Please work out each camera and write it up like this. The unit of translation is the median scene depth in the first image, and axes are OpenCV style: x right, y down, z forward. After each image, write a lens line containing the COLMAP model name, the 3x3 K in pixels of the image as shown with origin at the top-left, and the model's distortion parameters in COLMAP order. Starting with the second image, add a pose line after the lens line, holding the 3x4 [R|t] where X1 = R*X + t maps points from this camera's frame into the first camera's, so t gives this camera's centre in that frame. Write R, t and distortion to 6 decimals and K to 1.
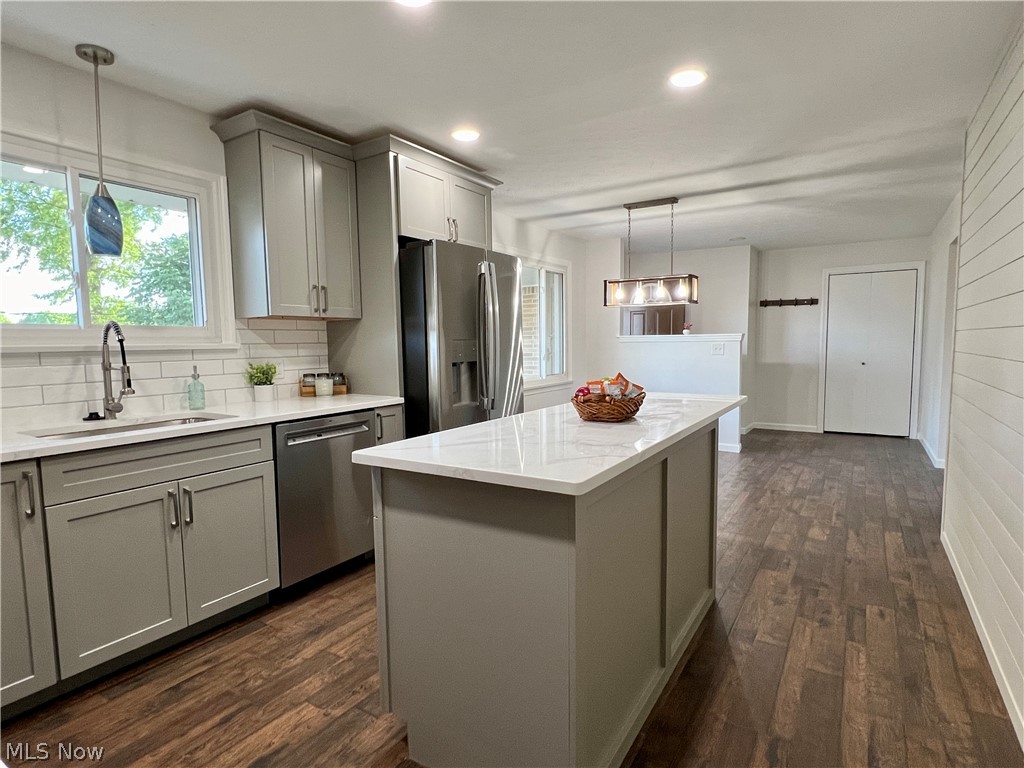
lens RADIAL K [[566.1, 0, 502.5], [0, 566.1, 393.7], [0, 0, 1]] dist [-0.001513, -0.001399]
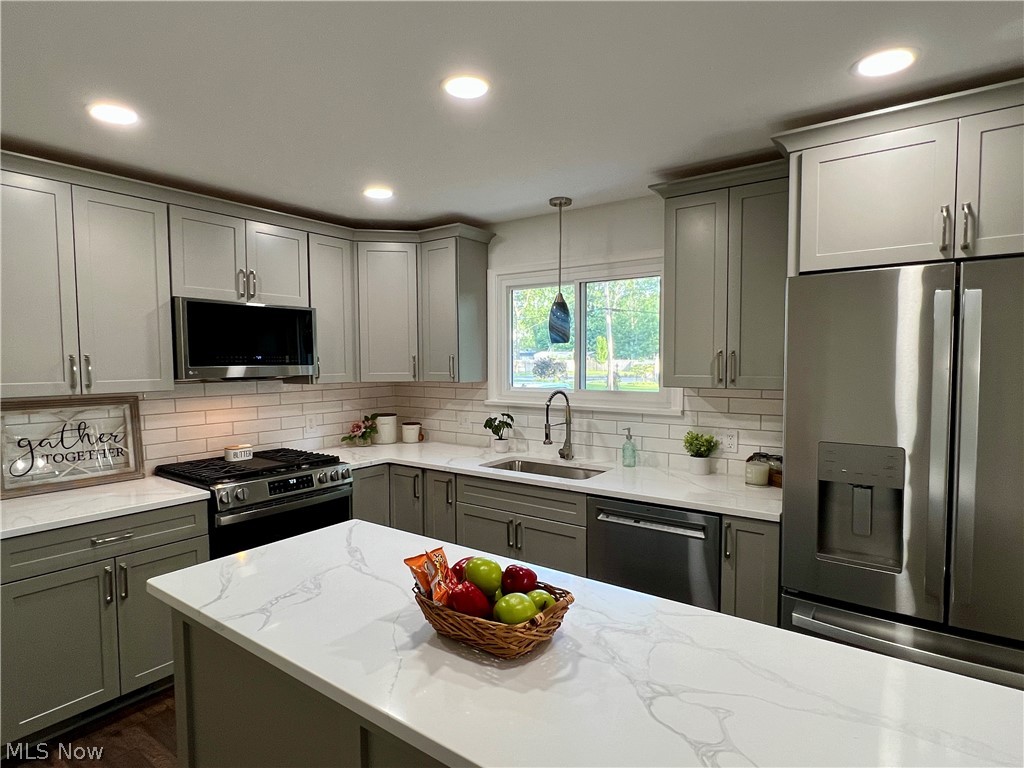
lens RADIAL K [[566.1, 0, 516.3], [0, 566.1, 385.8], [0, 0, 1]] dist [-0.001513, -0.001399]
pose [[-0.069811, 0.064432, -0.995477, 0.528860], [-0.084046, 0.993984, 0.070229, -0.172955], [0.994013, 0.088568, -0.063975, 0.753120]]
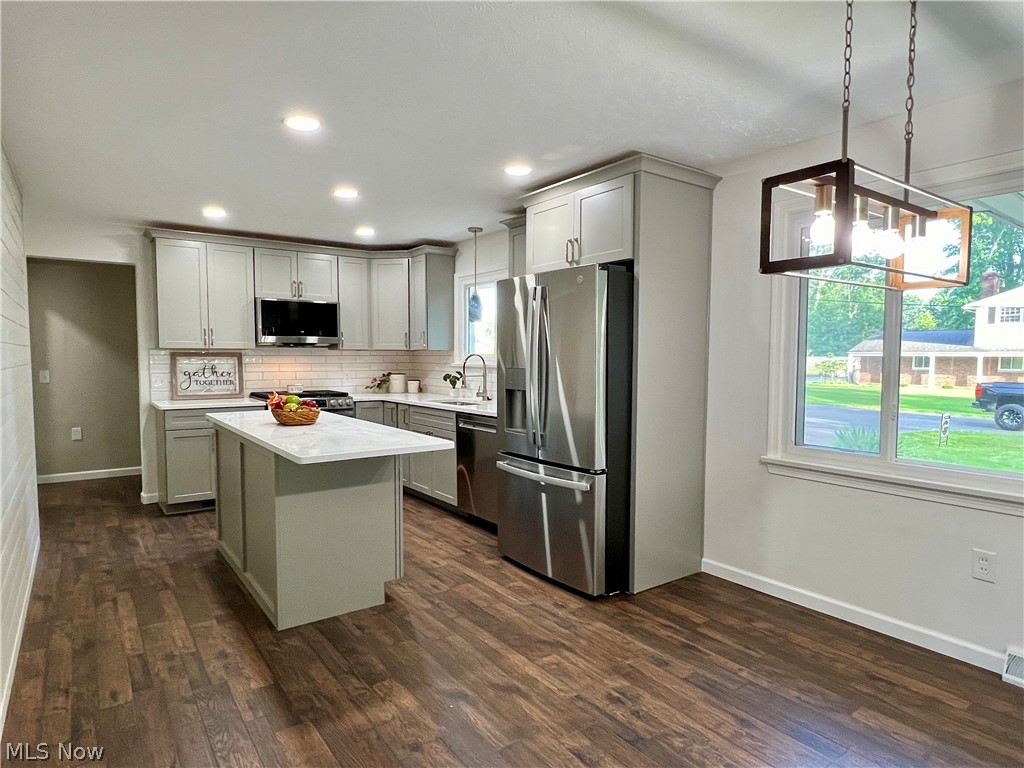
lens RADIAL K [[600.1, 0, 509.3], [0, 600.1, 391.1], [0, 0, 1]] dist [-0.004342, 0.001103]
pose [[-0.372482, 0.070645, -0.925347, 1.023301], [-0.080749, 0.990850, 0.108150, -0.183678], [0.924520, 0.115005, -0.363369, 1.492064]]
